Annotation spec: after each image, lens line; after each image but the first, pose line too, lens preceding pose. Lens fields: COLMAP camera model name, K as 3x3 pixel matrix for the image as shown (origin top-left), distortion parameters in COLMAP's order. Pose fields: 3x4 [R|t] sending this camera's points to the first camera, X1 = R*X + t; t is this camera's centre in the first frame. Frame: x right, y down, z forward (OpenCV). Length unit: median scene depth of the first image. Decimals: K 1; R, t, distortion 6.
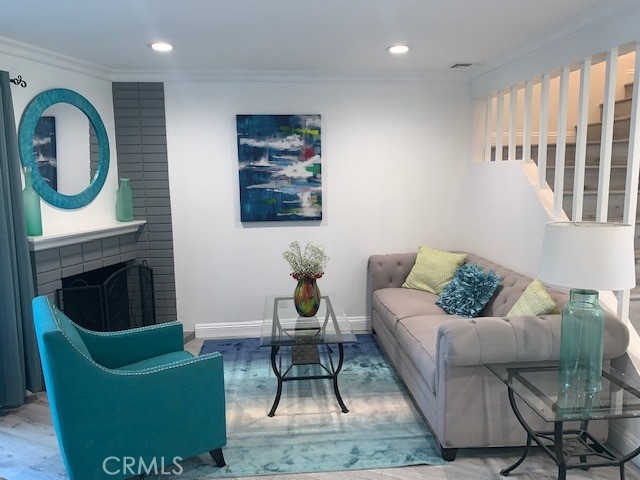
lens RADIAL K [[494.8, 0, 323.2], [0, 494.8, 235.3], [0, 0, 1]] dist [0.075272, -0.106933]
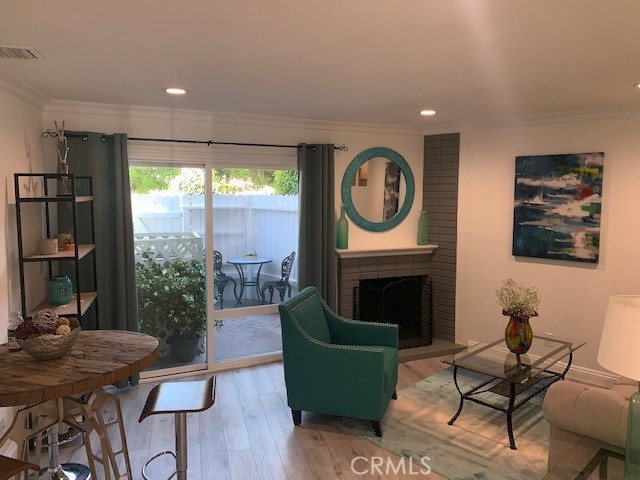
lens RADIAL K [[494.8, 0, 323.2], [0, 494.8, 235.3], [0, 0, 1]] dist [0.075272, -0.106933]
pose [[0.639813, 0.084022, -0.763924, 0.395398], [-0.109032, 0.993875, 0.017996, -0.045289], [0.760757, 0.071778, 0.645055, -0.004452]]
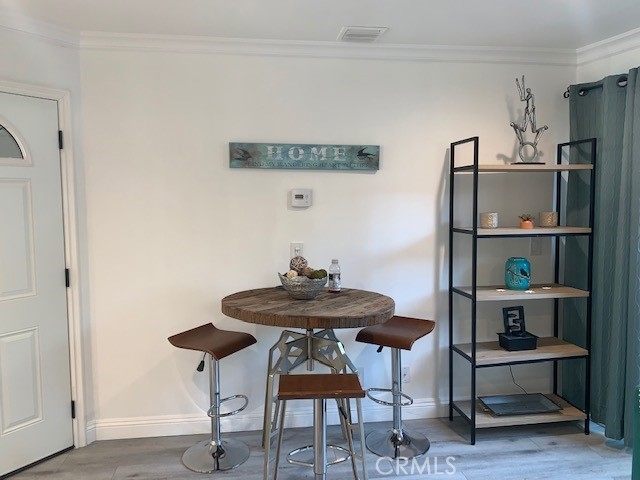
lens RADIAL K [[494.8, 0, 323.2], [0, 494.8, 235.3], [0, 0, 1]] dist [0.075272, -0.106933]
pose [[-0.830390, 0.063671, -0.553533, 0.131586], [-0.049364, 0.981136, 0.186911, -0.066595], [0.554992, 0.182534, -0.811582, 0.606775]]
